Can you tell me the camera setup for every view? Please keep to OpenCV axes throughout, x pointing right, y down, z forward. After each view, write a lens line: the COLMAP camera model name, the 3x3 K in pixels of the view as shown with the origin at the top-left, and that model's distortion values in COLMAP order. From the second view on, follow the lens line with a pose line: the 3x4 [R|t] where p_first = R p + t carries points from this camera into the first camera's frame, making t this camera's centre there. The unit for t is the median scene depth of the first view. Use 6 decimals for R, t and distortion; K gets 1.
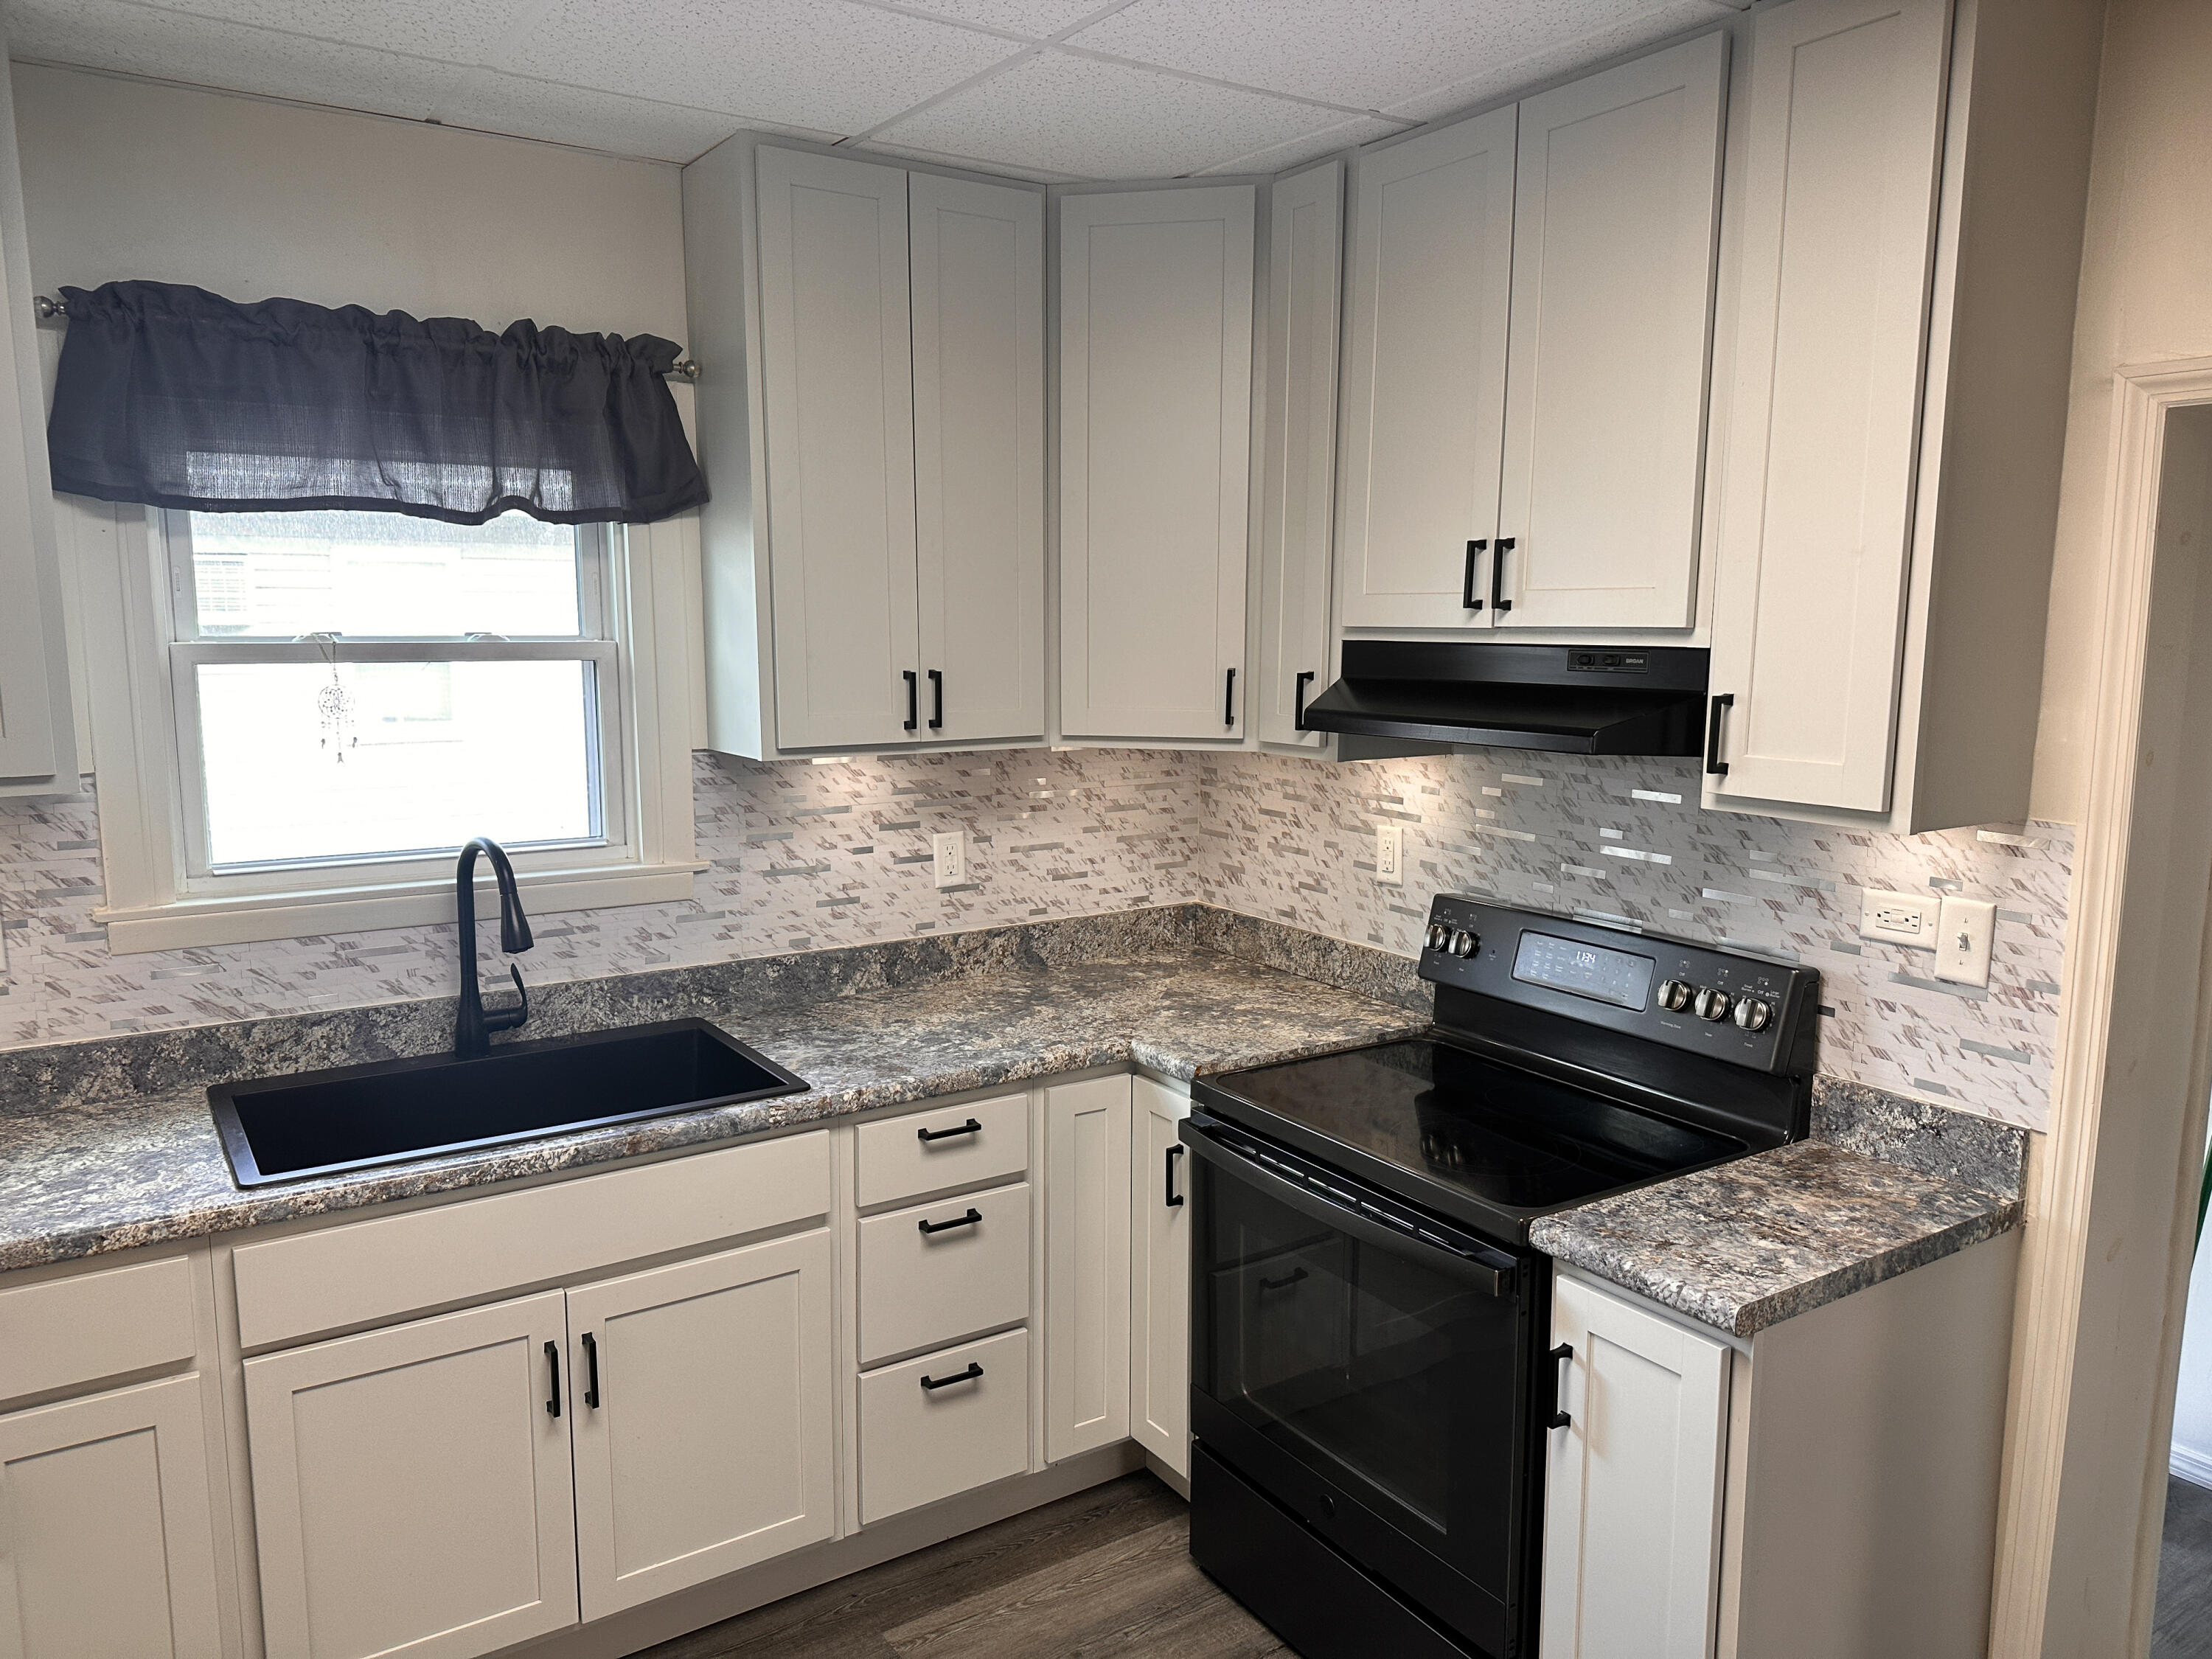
lens RADIAL K [[1547.4, 0, 1101.8], [0, 1547.4, 835.9], [0, 0, 1]] dist [0.088872, -0.121033]
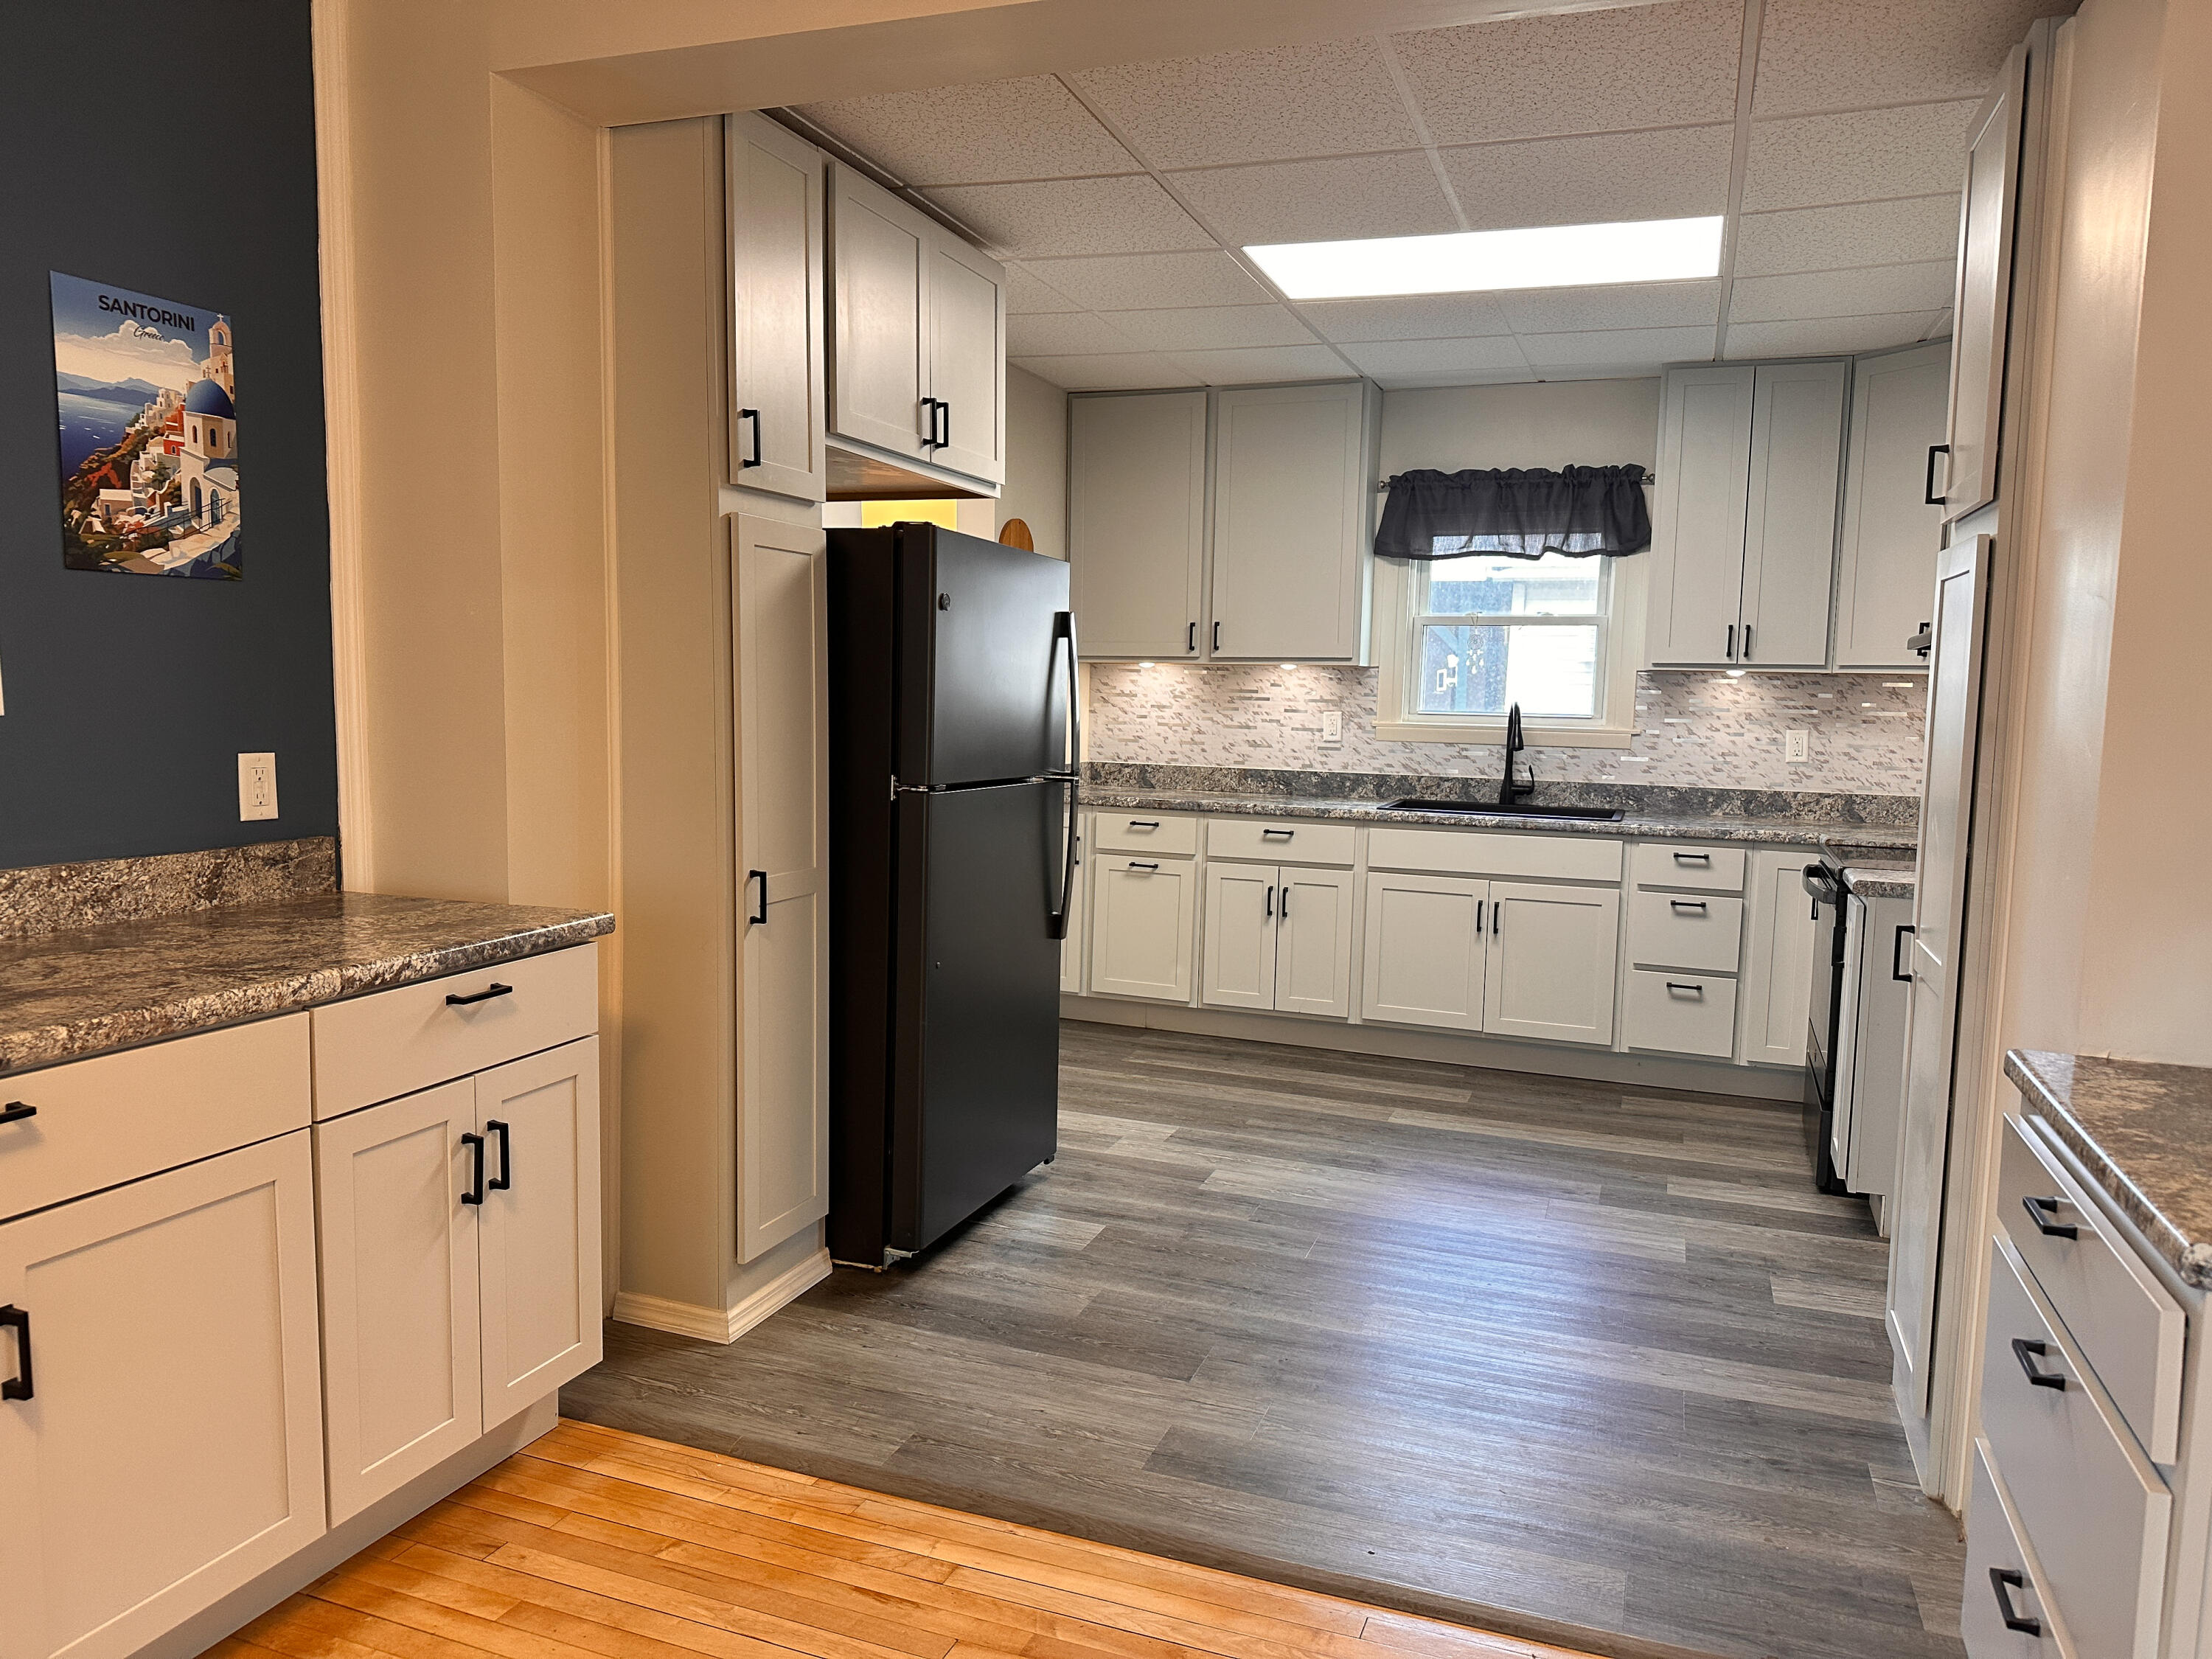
lens RADIAL K [[1547.4, 0, 1077.6], [0, 1547.4, 858.5], [0, 0, 1]] dist [0.088872, -0.121033]
pose [[0.583599, 0.101443, -0.805681, 1.029057], [-0.135596, 0.990410, 0.026483, 0.244147], [0.800641, 0.093792, 0.591757, -0.770733]]
